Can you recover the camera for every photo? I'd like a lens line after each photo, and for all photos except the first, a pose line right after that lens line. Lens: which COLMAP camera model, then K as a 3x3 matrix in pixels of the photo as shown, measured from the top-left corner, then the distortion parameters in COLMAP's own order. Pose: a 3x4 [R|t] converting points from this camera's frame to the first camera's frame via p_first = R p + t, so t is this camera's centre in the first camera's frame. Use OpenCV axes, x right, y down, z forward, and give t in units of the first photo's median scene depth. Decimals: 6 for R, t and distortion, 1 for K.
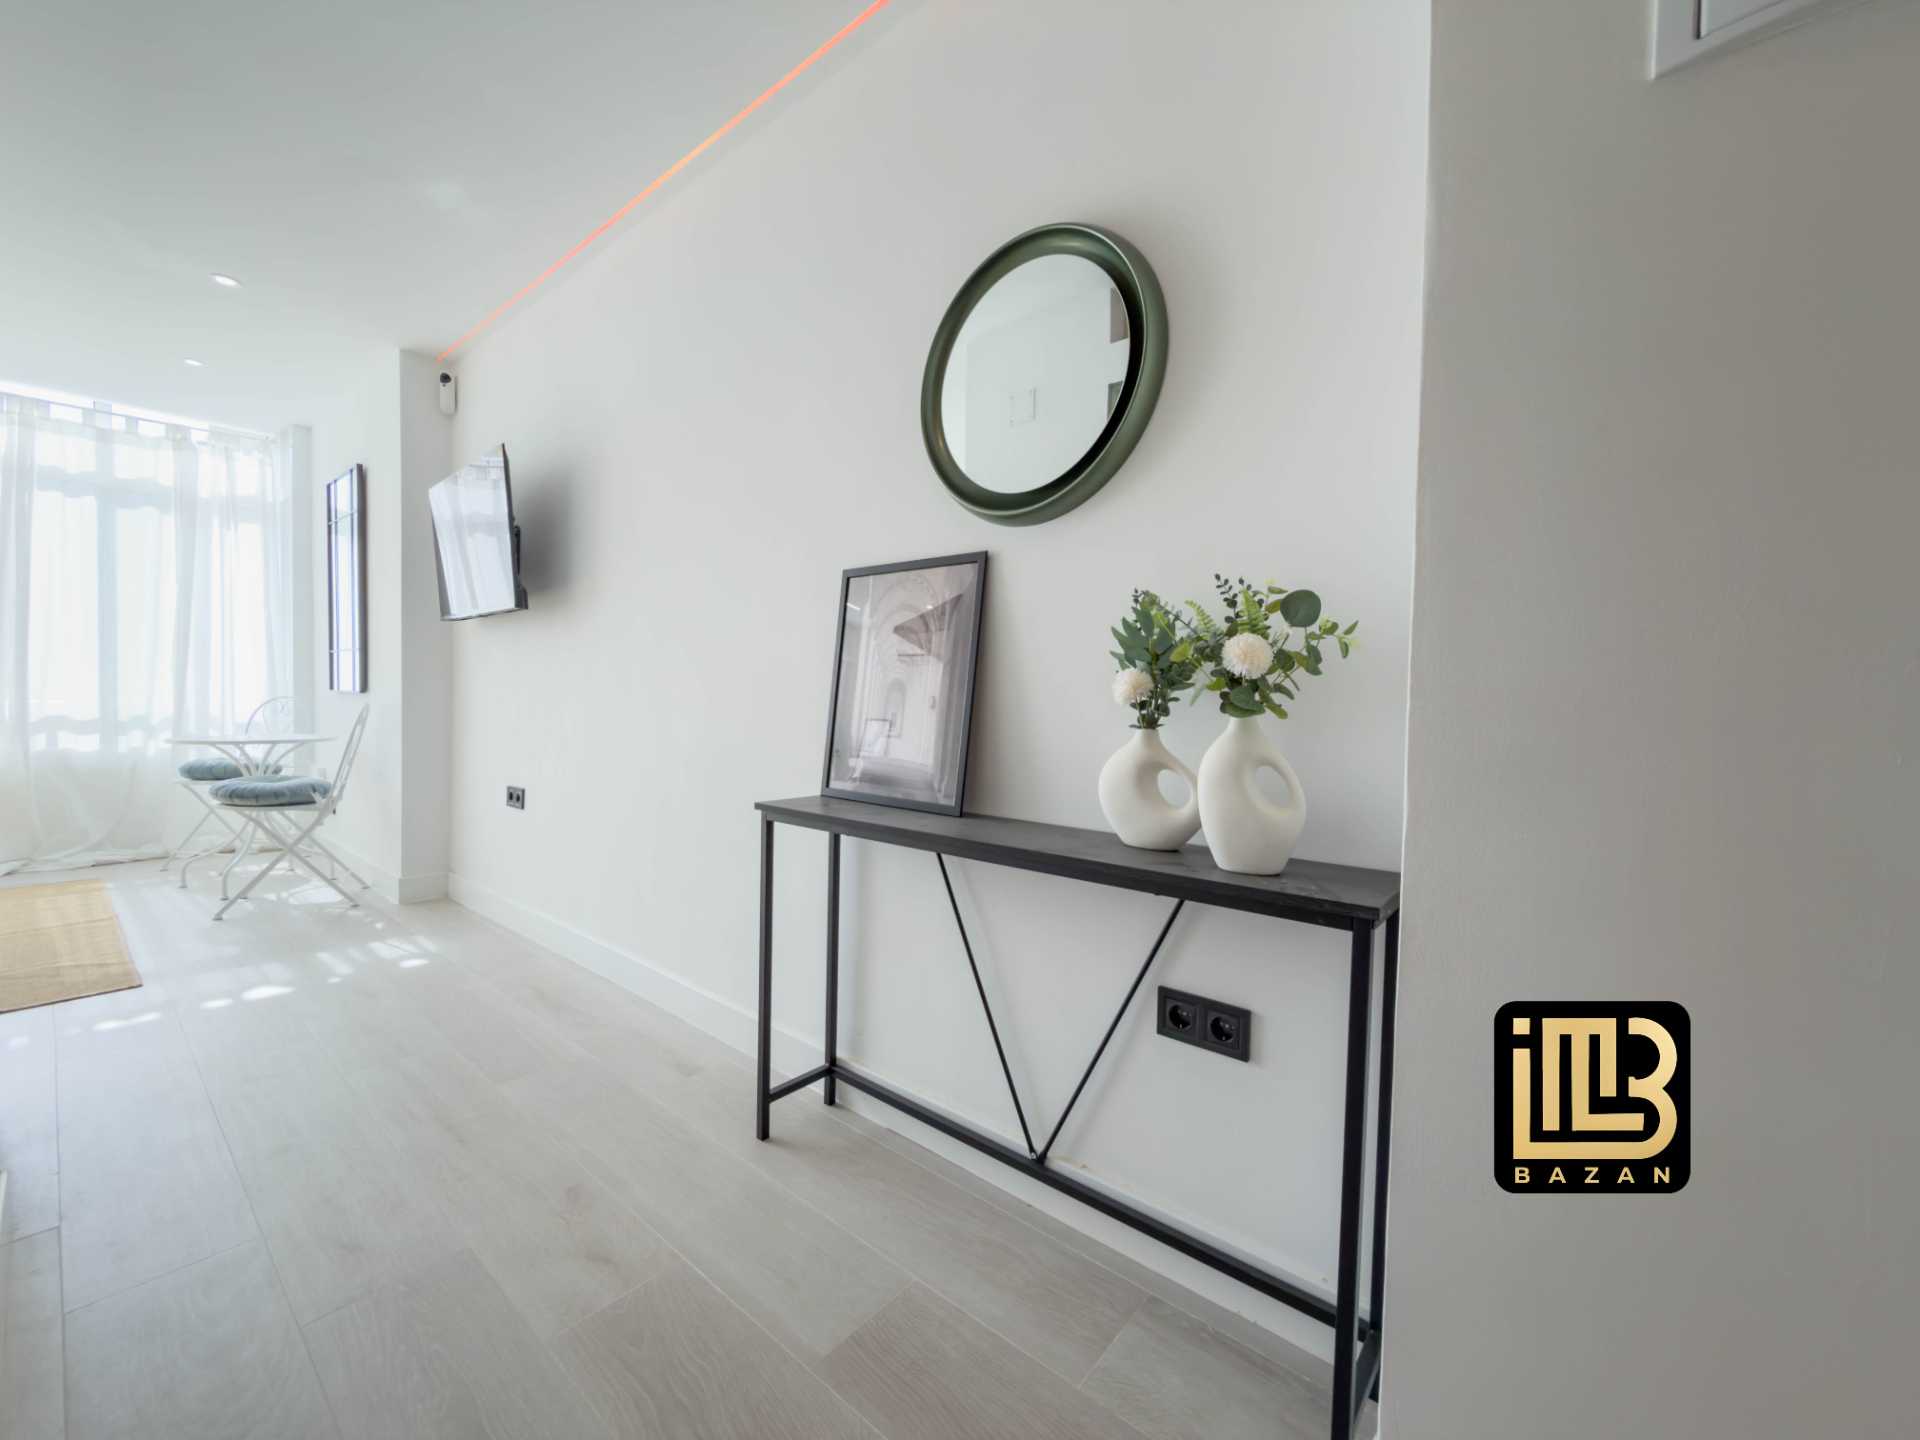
lens RADIAL K [[763.5, 0, 966.8], [0, 763.5, 720.0], [0, 0, 1]] dist [-0.001460, 0.000534]
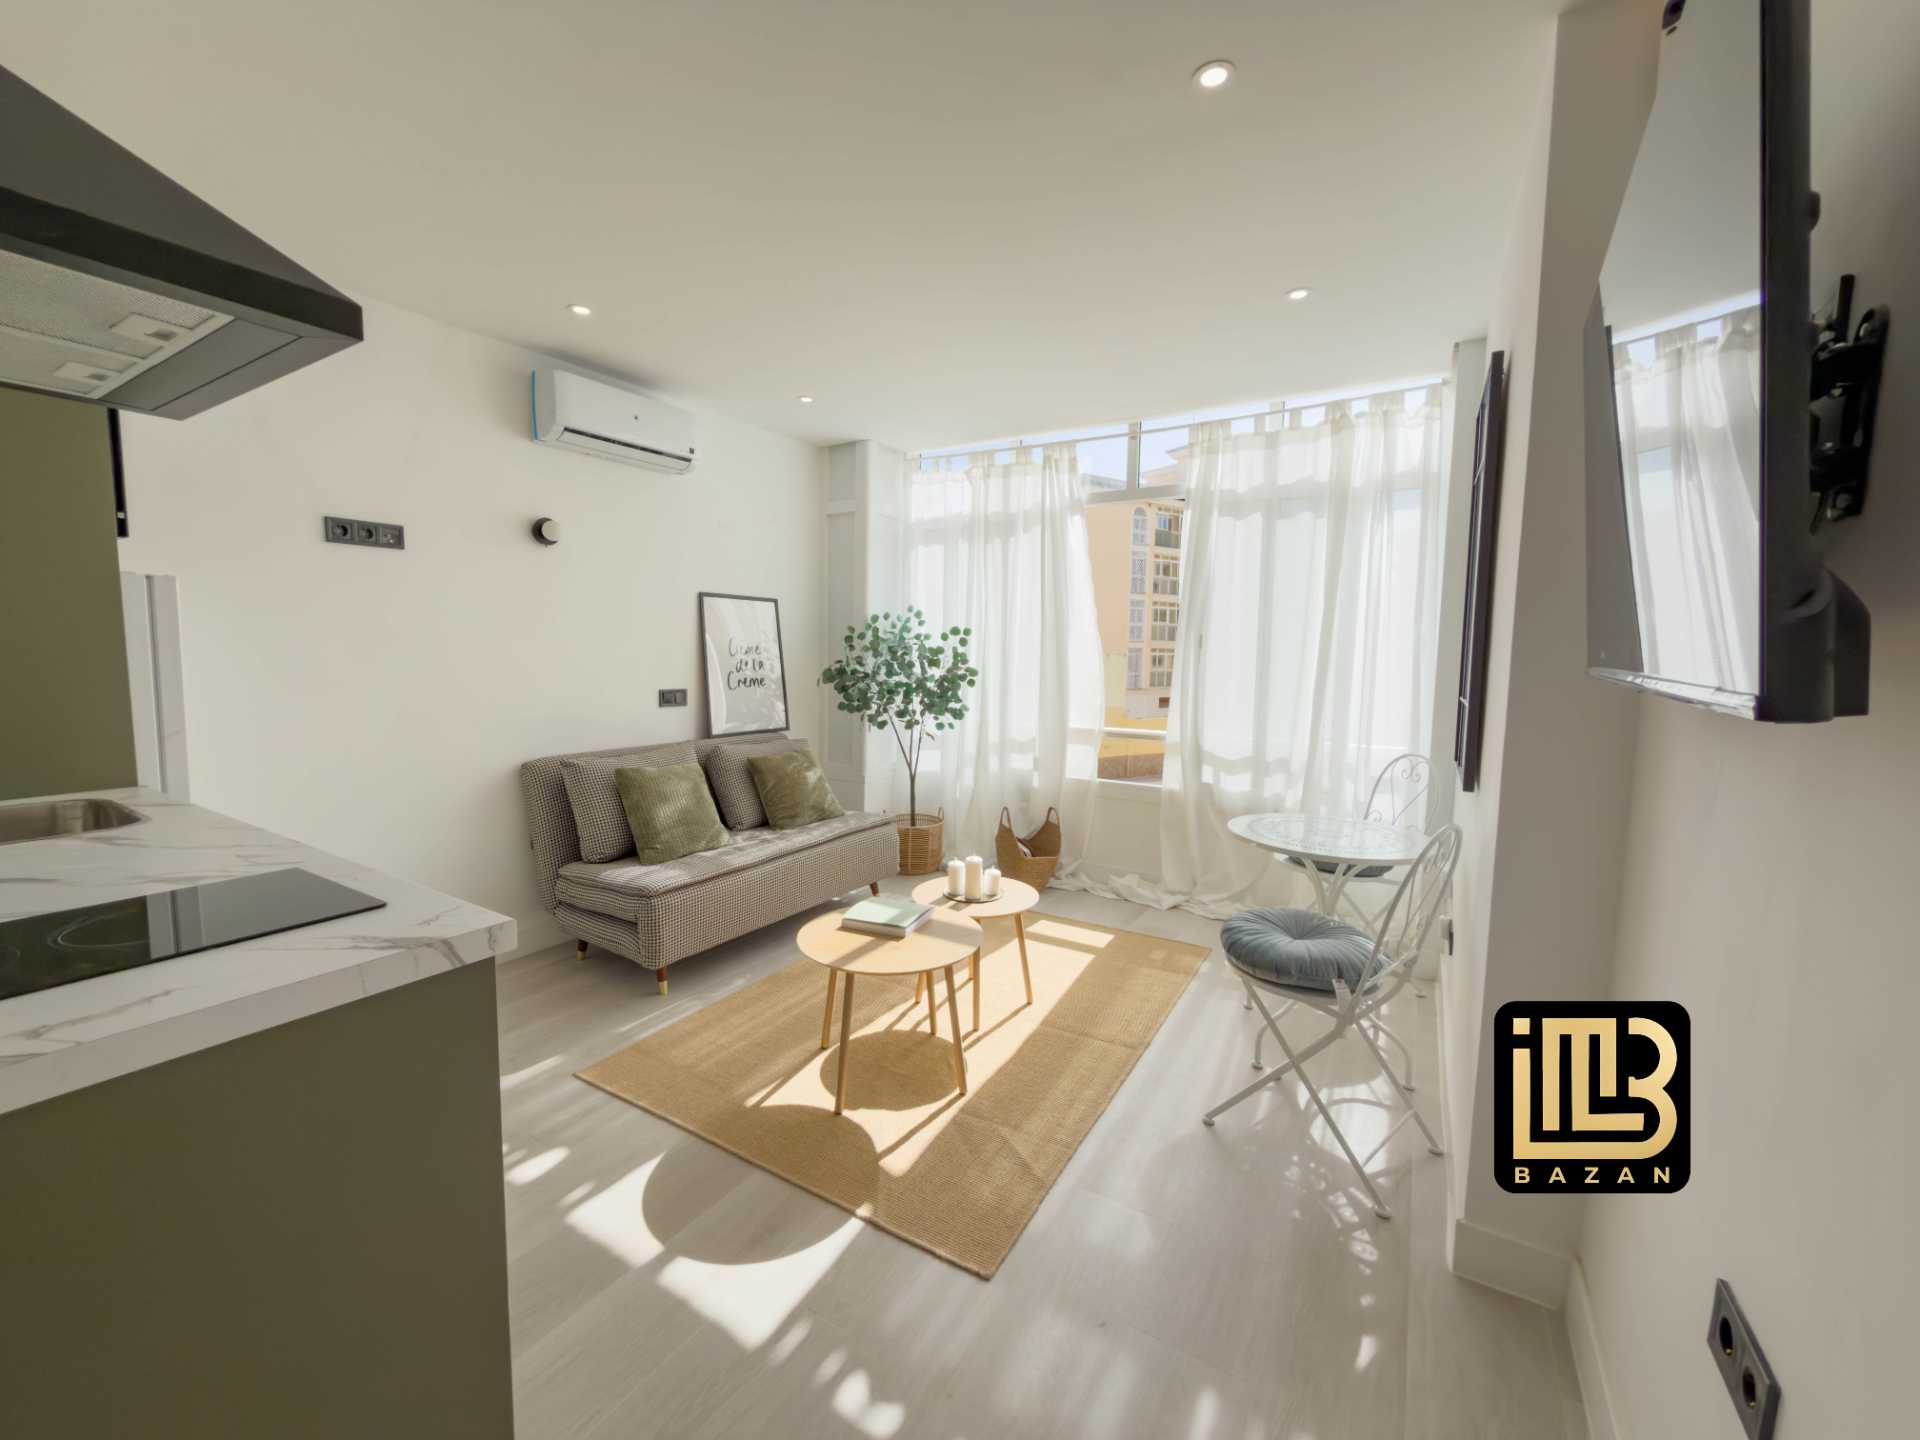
lens RADIAL K [[763.5, 0, 948.9], [0, 763.5, 713.9], [0, 0, 1]] dist [-0.001460, 0.000534]
pose [[0.137111, 0.070280, -0.988059, -0.287572], [-0.040378, 0.997047, 0.065317, -0.099515], [0.989732, 0.030941, 0.139544, 0.513203]]
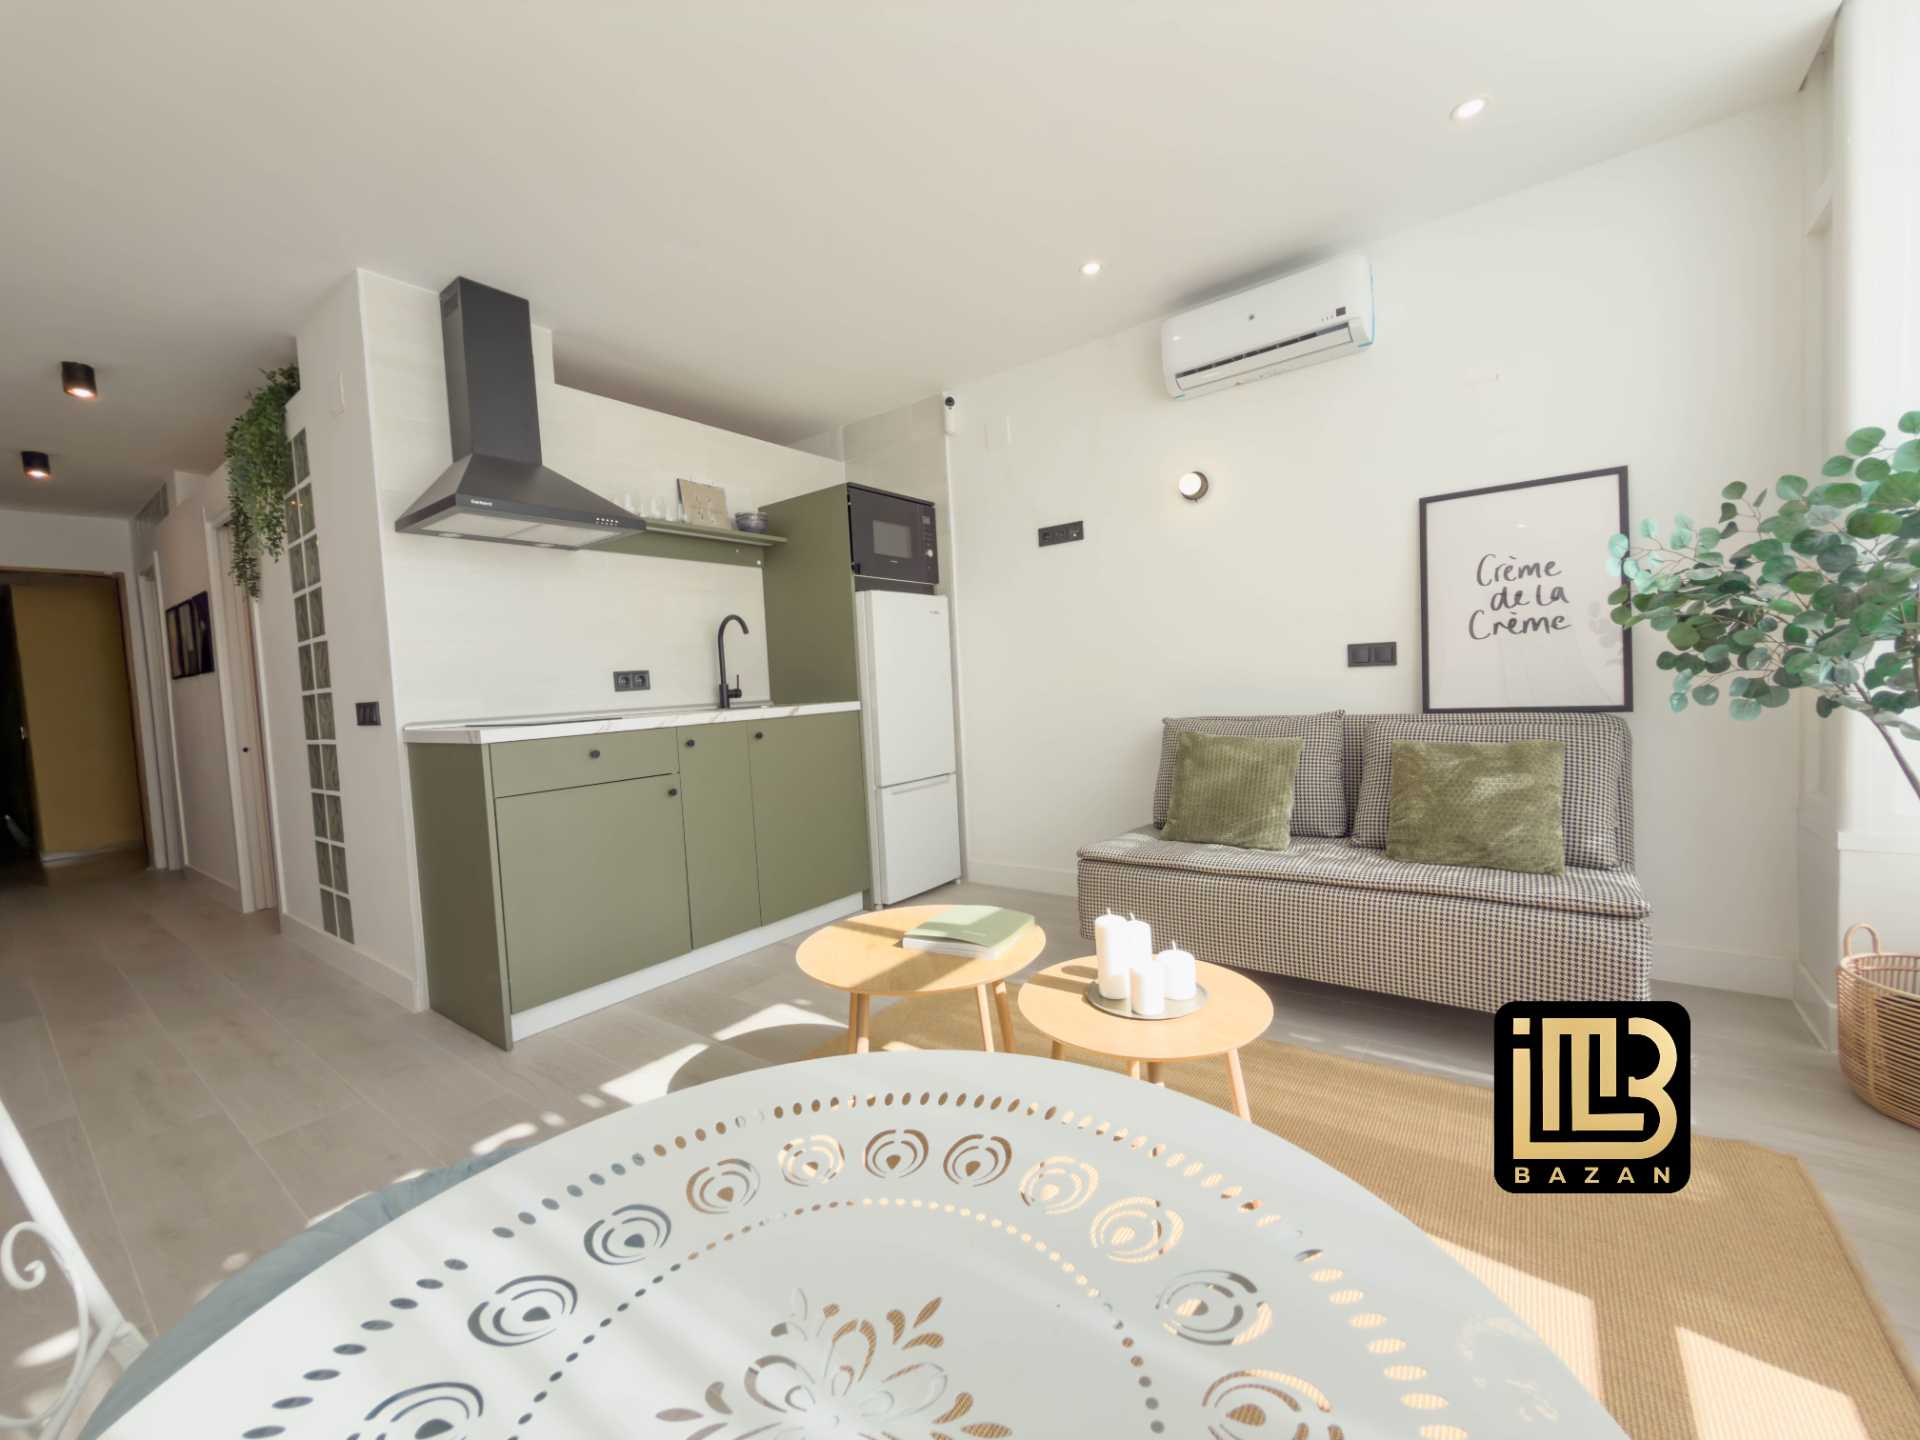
lens RADIAL K [[763.5, 0, 960.8], [0, 763.5, 717.2], [0, 0, 1]] dist [-0.001460, 0.000534]
pose [[-0.998350, 0.038247, -0.042821, -0.860345], [0.034868, 0.996417, 0.077060, -0.053799], [0.045615, 0.075439, -0.996106, 0.982778]]
